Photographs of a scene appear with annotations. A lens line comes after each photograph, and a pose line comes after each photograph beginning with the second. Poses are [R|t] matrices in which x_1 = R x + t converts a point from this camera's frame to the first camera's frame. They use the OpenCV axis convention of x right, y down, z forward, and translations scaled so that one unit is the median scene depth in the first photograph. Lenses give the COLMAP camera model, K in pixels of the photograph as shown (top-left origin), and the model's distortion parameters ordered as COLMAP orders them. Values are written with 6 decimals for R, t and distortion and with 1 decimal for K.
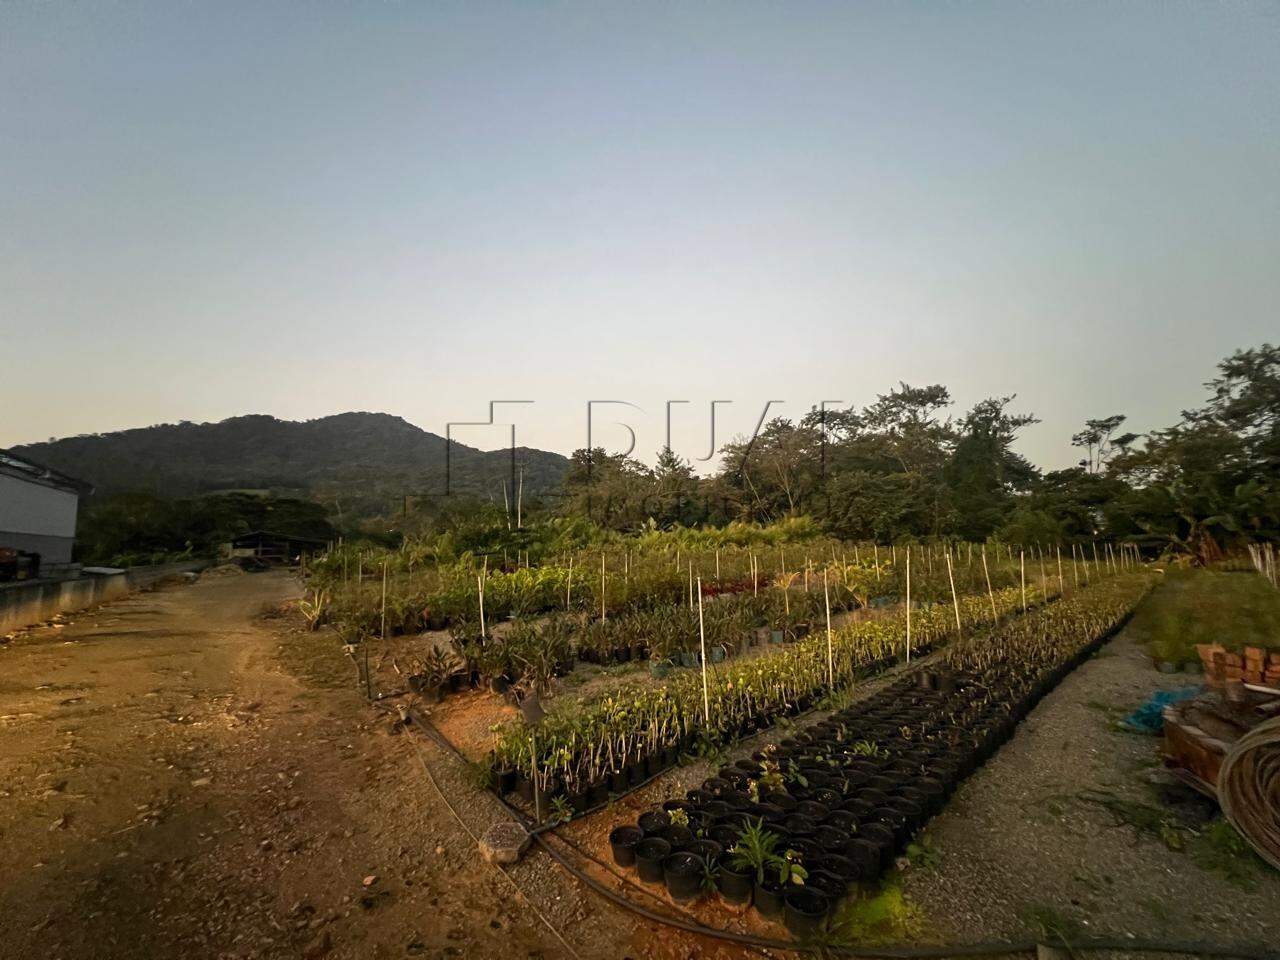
lens RADIAL K [[509.2, 0, 637.9], [0, 509.2, 480.7], [0, 0, 1]] dist [0.000249, 0.000181]
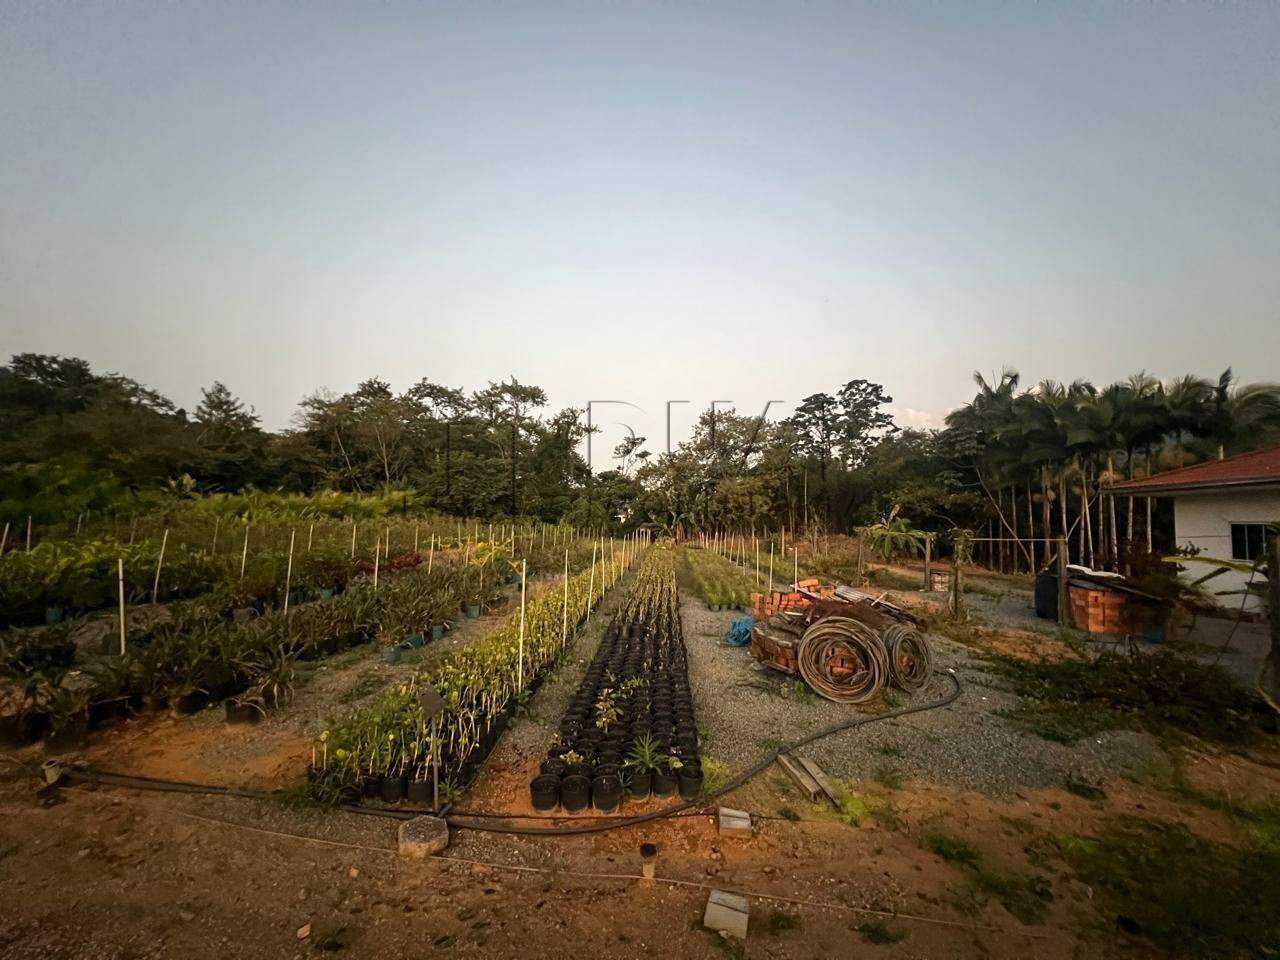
lens RADIAL K [[509.2, 0, 637.9], [0, 509.2, 480.7], [0, 0, 1]] dist [0.000249, 0.000181]
pose [[0.704087, 0.096516, 0.703524, -0.191571], [-0.130729, 0.991405, -0.005176, -0.001169], [-0.697977, -0.088327, 0.710652, 0.024380]]
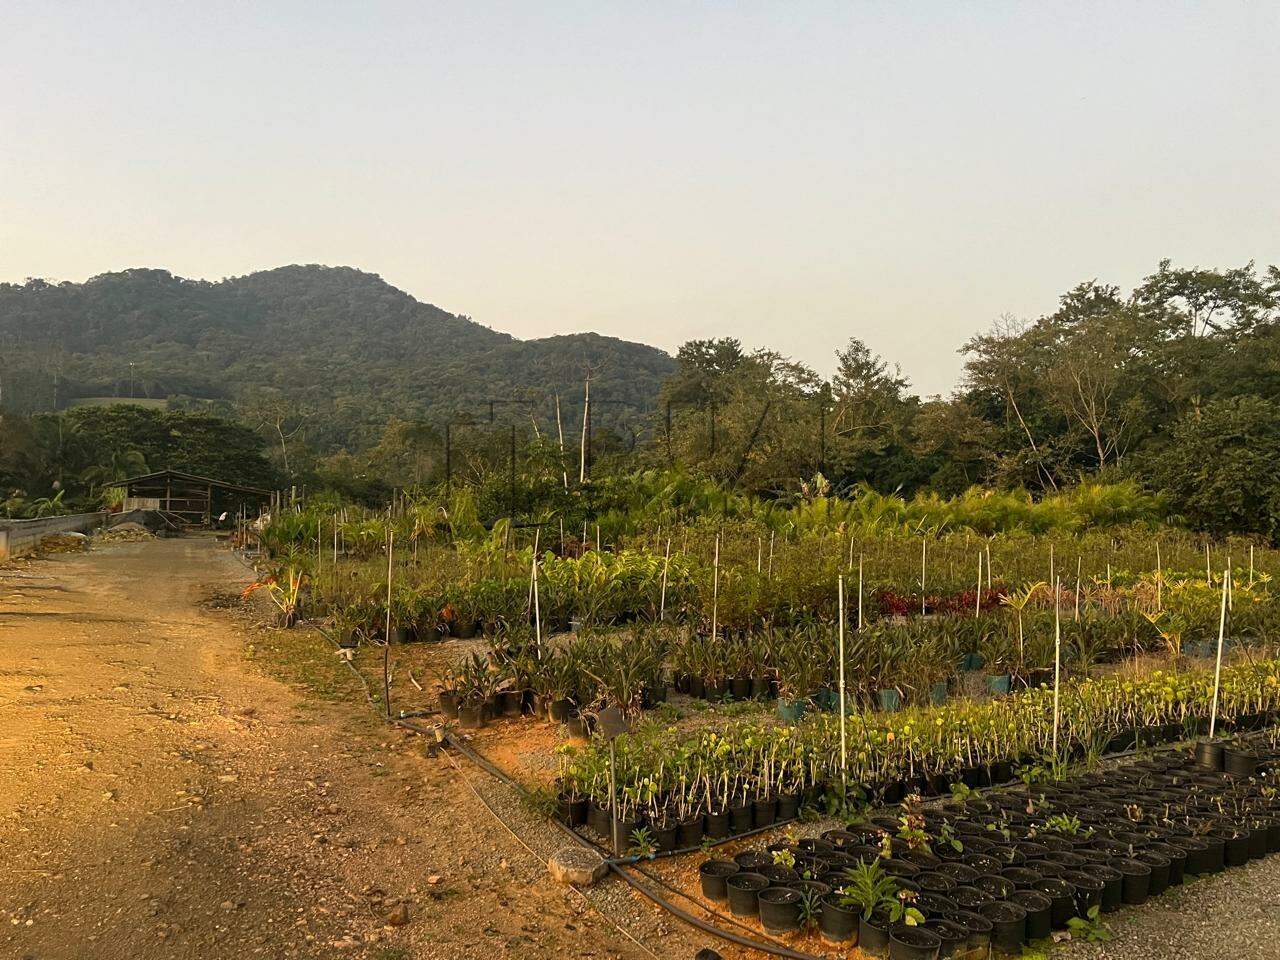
lens RADIAL K [[947.6, 0, 640.0], [0, 947.6, 480.0], [0, 0, 1]] dist [0.065848, -0.080681]
pose [[0.985597, 0.039496, -0.164436, 0.021503], [-0.025221, 0.995800, 0.088013, -0.020918], [0.167221, -0.082598, 0.982453, -0.134872]]
